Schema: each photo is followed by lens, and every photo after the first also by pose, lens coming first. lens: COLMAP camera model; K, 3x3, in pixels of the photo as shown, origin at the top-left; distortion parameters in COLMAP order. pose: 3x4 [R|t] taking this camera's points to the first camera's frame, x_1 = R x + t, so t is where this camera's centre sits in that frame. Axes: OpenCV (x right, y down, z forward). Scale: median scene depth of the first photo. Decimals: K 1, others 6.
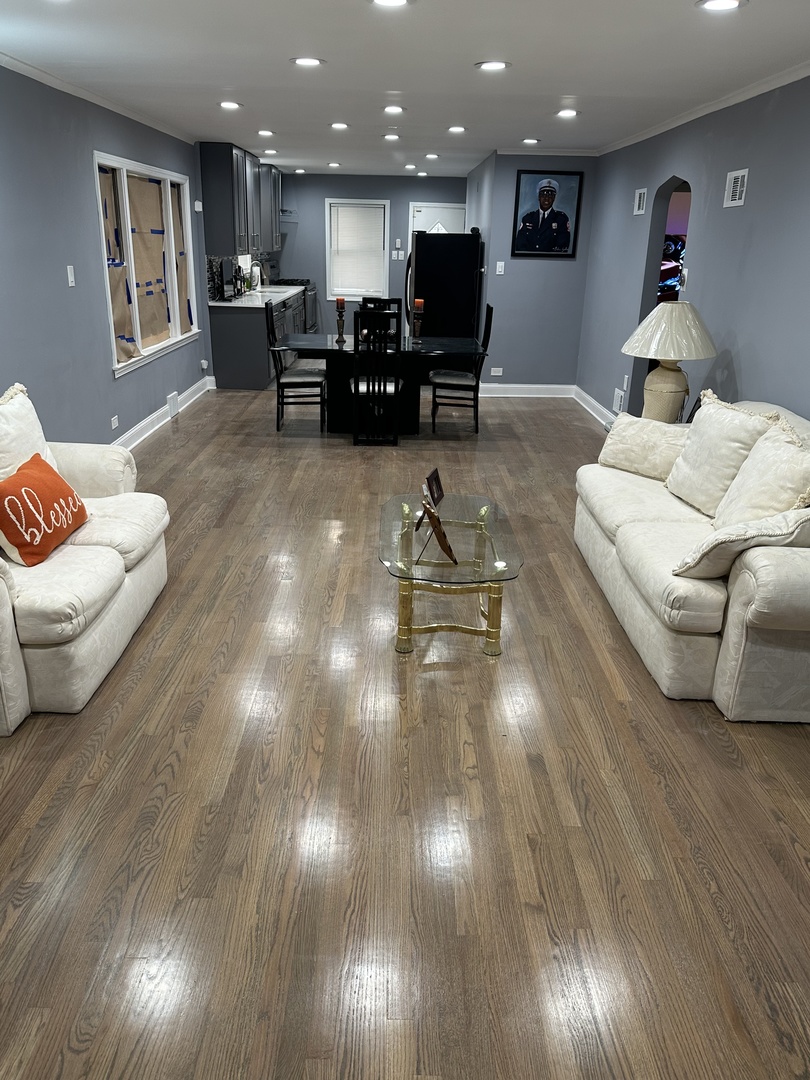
lens RADIAL K [[825.2, 0, 402.2], [0, 825.2, 538.5], [0, 0, 1]] dist [0.085130, -0.094090]
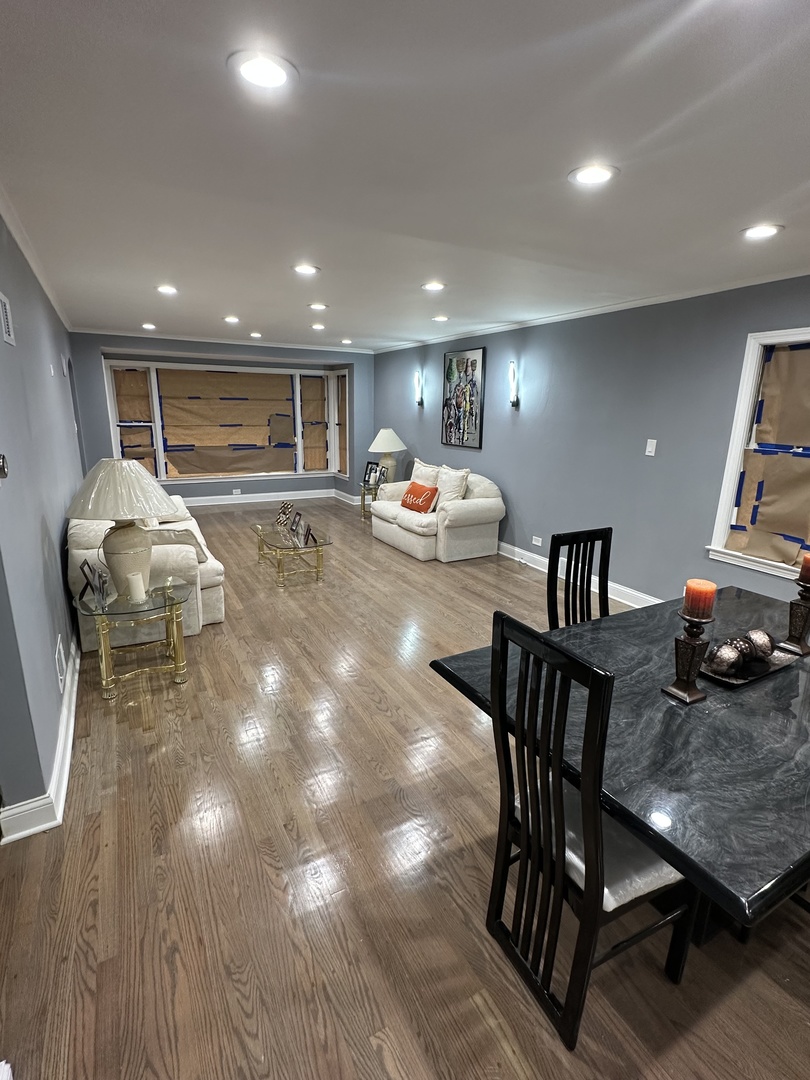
lens RADIAL K [[500.2, 0, 404.0], [0, 500.2, 537.0], [0, 0, 1]] dist [-0.001762, -0.000126]
pose [[-0.874443, 0.080628, -0.478381, 0.149423], [-0.203253, 0.834483, 0.512178, -0.260986], [0.440497, 0.545103, -0.713320, 0.740267]]
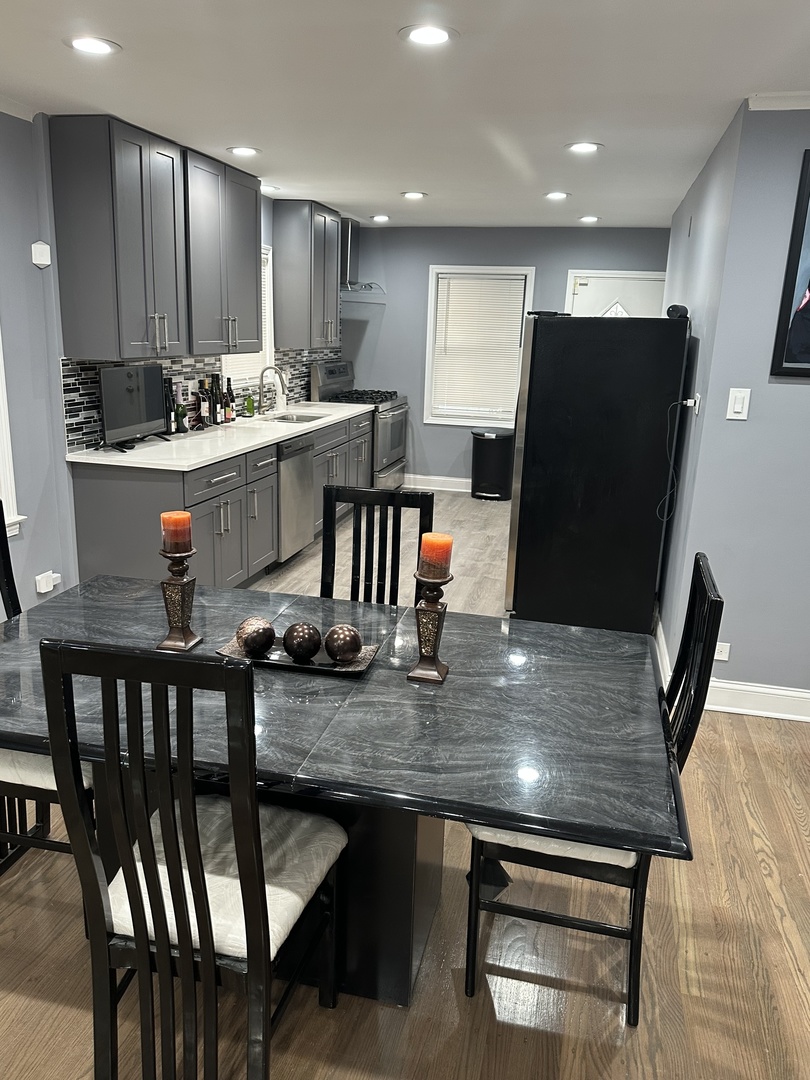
lens RADIAL K [[825.2, 0, 404.8], [0, 825.2, 540.6], [0, 0, 1]] dist [0.085130, -0.094090]
pose [[0.973084, 0.069561, -0.219703, 0.047420], [-0.090376, 0.992175, -0.086147, -0.178505], [0.211991, 0.103684, 0.971756, 0.497731]]
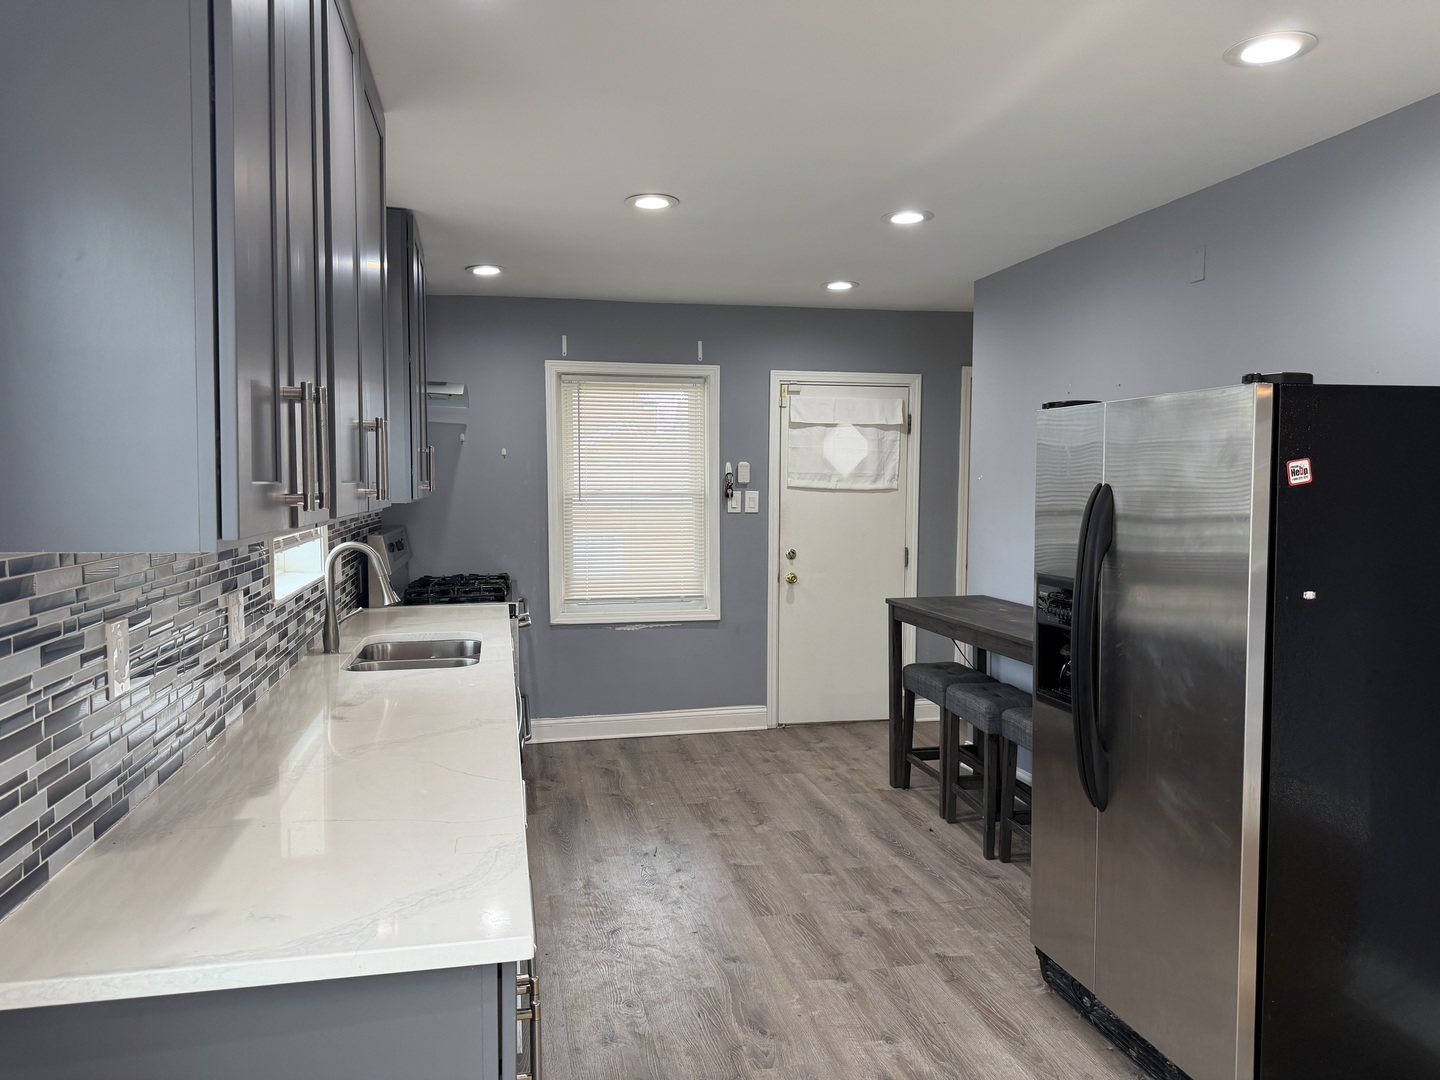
lens RADIAL K [[1008.6, 0, 724.0], [0, 1008.6, 537.8], [0, 0, 1]] dist [0.006342, -0.008051]
pose [[0.977713, -0.029789, 0.207823, -0.131363], [0.089127, 0.955150, -0.282392, -0.242784], [-0.190090, 0.294621, 0.936517, 0.714502]]
